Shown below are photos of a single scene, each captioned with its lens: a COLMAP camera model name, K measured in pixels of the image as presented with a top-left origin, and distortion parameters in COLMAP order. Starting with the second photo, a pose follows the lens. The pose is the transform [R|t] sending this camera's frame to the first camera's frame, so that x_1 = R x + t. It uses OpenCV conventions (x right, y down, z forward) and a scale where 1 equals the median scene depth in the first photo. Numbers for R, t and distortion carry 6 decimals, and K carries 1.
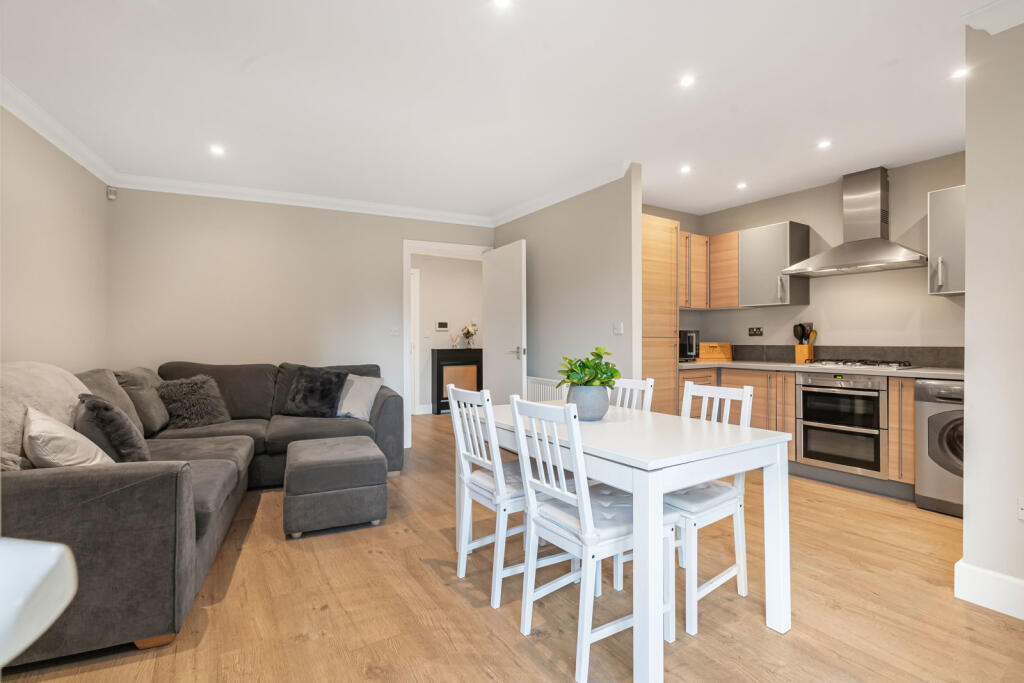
lens RADIAL K [[467.9, 0, 513.6], [0, 467.9, 338.3], [0, 0, 1]] dist [-0.003010, -0.000223]
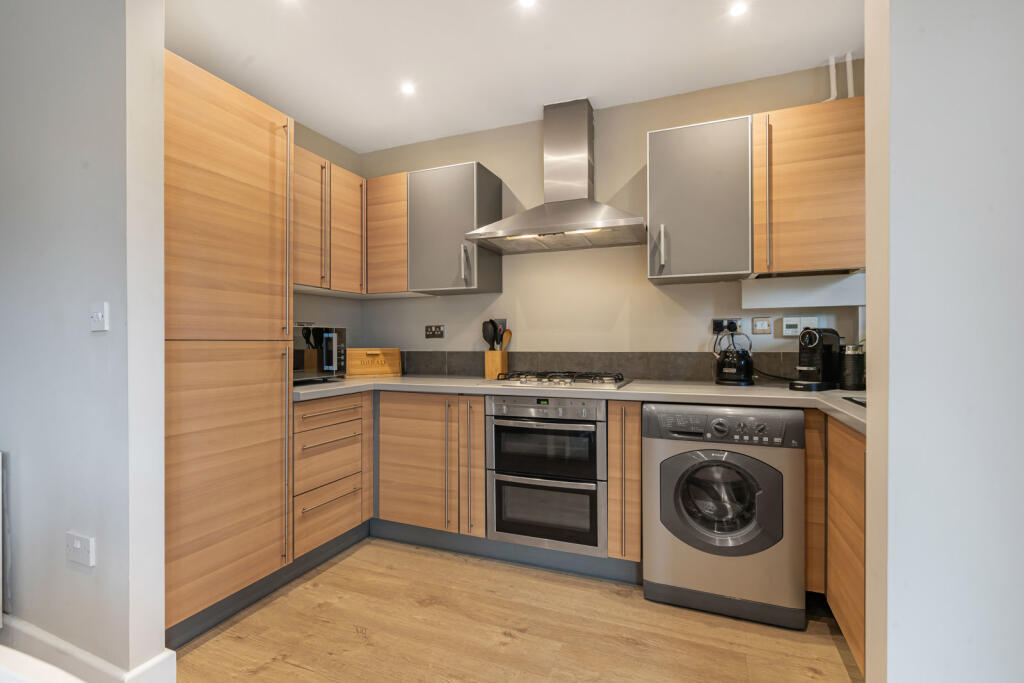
lens RADIAL K [[467.9, 0, 513.6], [0, 467.9, 338.3], [0, 0, 1]] dist [-0.003010, -0.000223]
pose [[0.823910, 0.000639, 0.566720, 0.273525], [0.002458, 0.999986, -0.004702, -0.001101], [-0.566715, 0.005267, 0.823897, 0.451910]]
